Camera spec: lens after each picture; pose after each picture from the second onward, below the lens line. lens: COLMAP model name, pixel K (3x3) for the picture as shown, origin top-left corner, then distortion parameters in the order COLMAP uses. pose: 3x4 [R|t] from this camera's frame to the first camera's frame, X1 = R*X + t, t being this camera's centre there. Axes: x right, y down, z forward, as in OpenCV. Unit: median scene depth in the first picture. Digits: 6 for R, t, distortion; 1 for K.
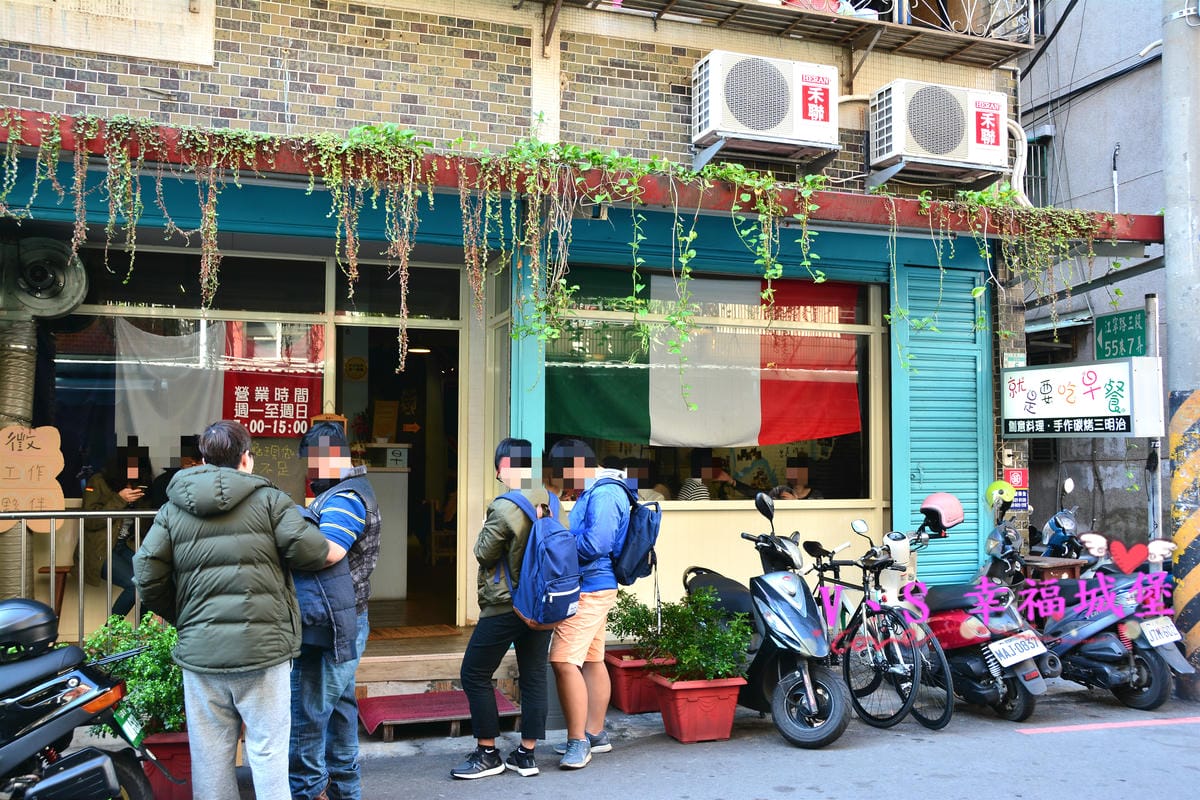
lens RADIAL K [[1118.4, 0, 601.2], [0, 1118.4, 402.5], [0, 0, 1]] dist [-0.001590, 0.000000]
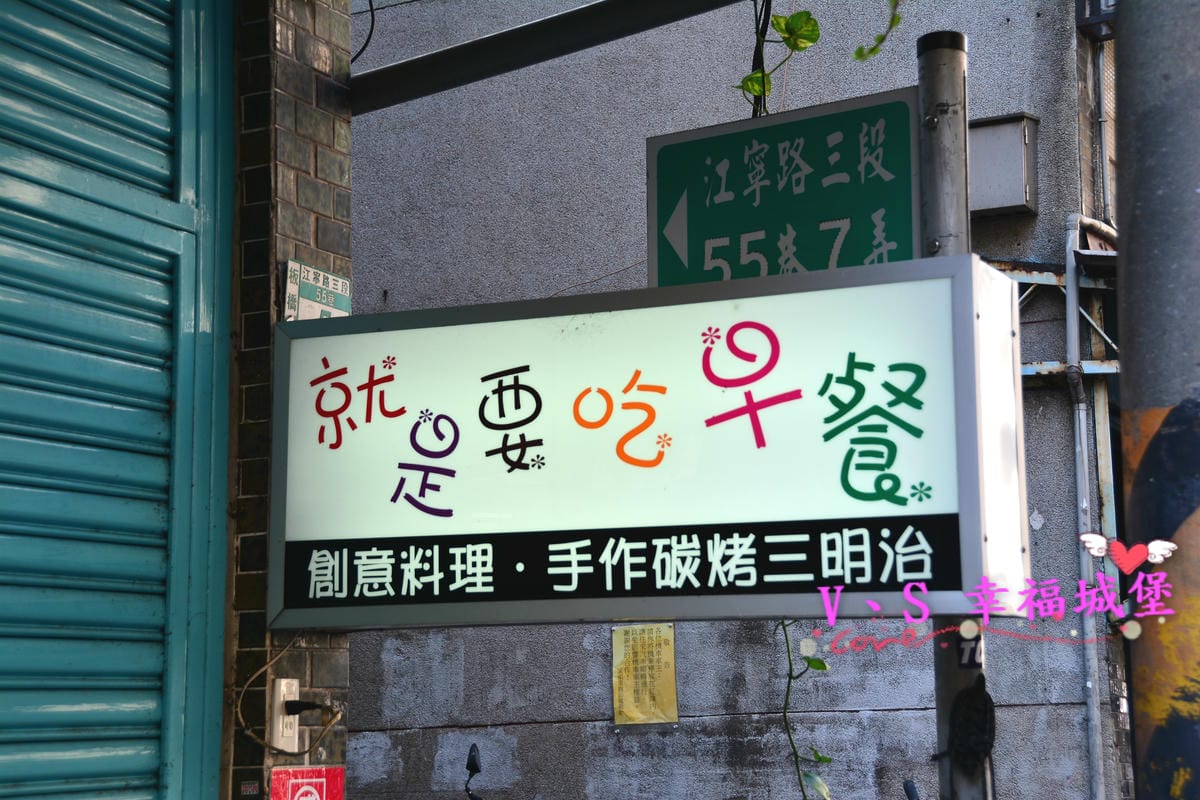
lens RADIAL K [[2050.3, 0, 601.3], [0, 2050.3, 403.7], [0, 0, 1]] dist [0.230669, 0.000000]
pose [[0.732639, 0.101070, 0.673071, 0.130097], [-0.025056, 0.992248, -0.121725, 0.037836], [-0.680156, 0.072316, 0.729492, 0.682574]]
